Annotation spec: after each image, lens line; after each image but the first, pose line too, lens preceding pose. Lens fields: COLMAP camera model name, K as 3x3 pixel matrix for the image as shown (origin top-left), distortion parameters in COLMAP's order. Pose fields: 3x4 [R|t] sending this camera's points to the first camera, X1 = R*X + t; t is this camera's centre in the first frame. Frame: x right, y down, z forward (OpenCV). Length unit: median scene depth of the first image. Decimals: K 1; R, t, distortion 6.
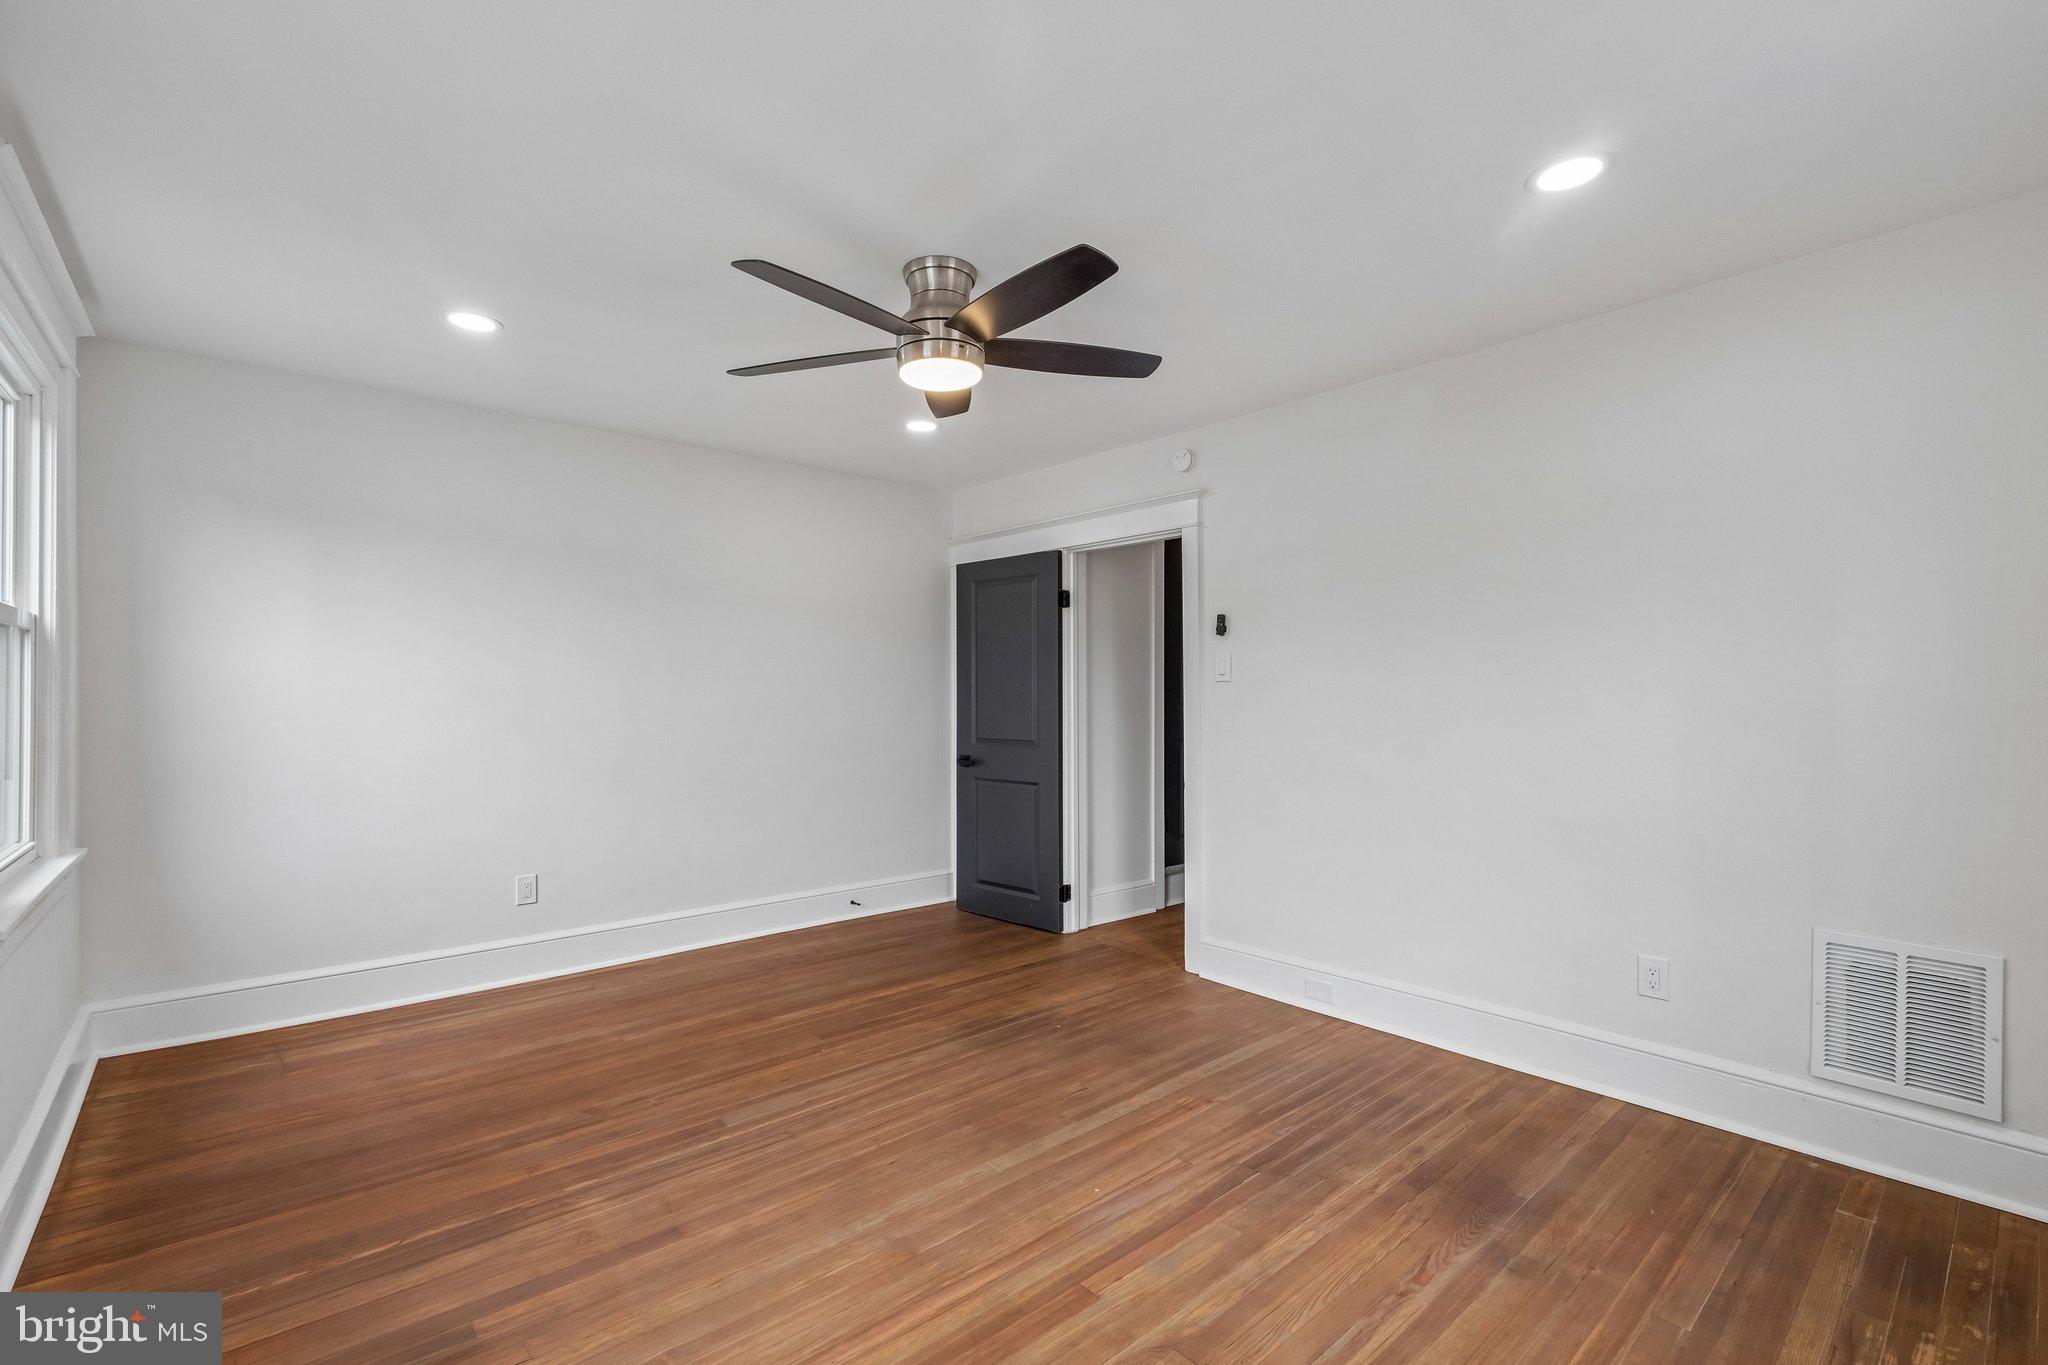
lens RADIAL K [[899.9, 0, 1007.7], [0, 899.9, 686.6], [0, 0, 1]] dist [-0.003795, -0.000295]
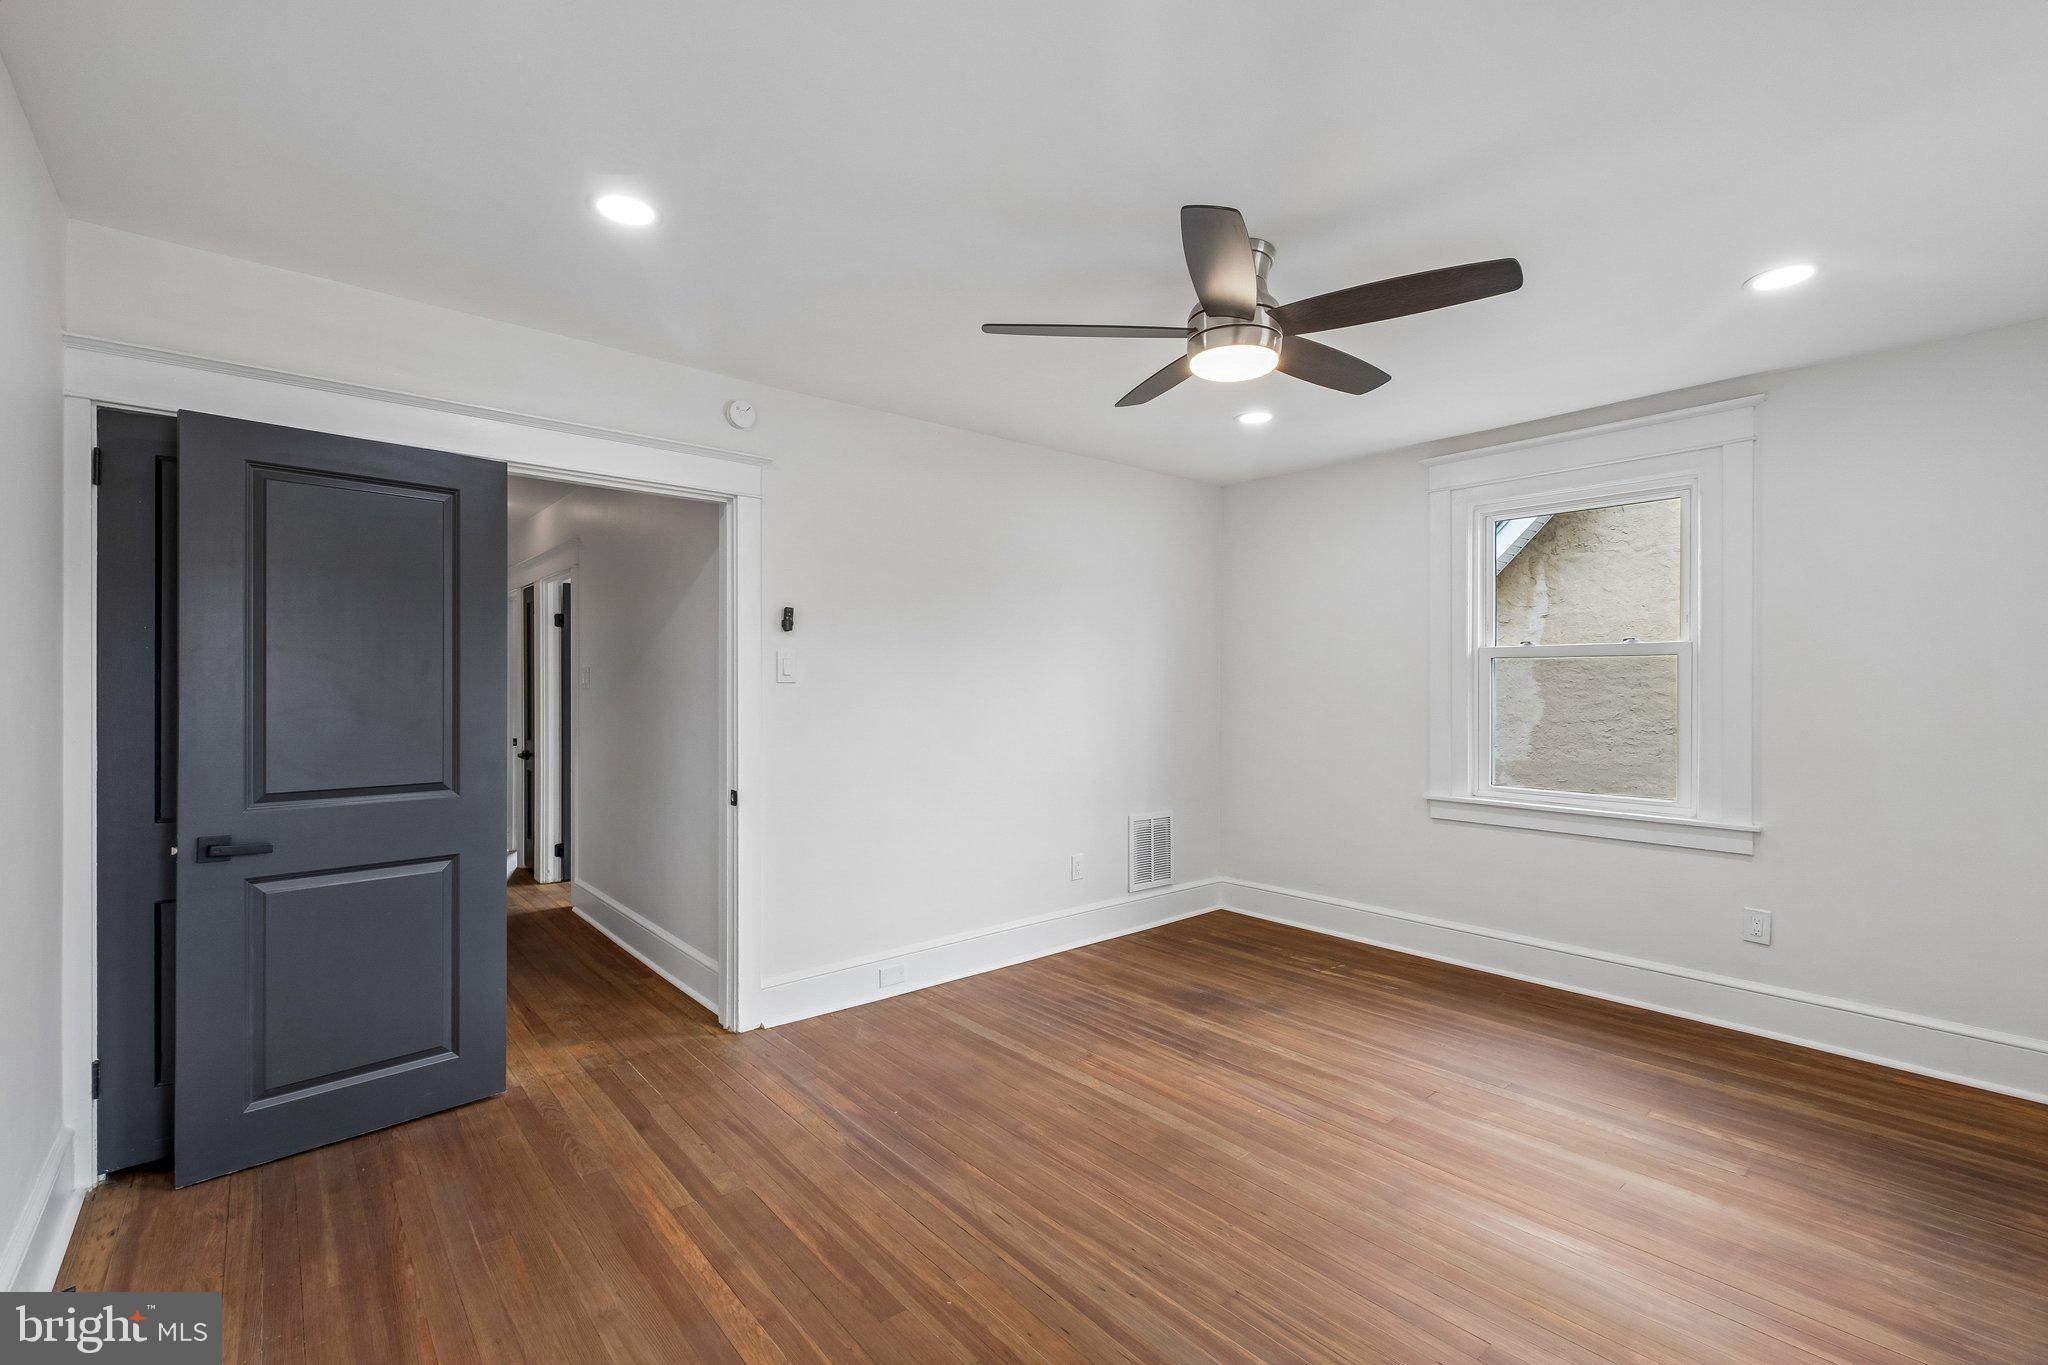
lens RADIAL K [[899.9, 0, 1007.5], [0, 899.9, 689.4], [0, 0, 1]] dist [-0.003795, -0.000295]
pose [[0.009535, -0.003129, 0.999950, -0.934333], [-0.007508, 0.999967, 0.003201, -0.006256], [-0.999926, -0.007538, 0.009511, 1.119715]]
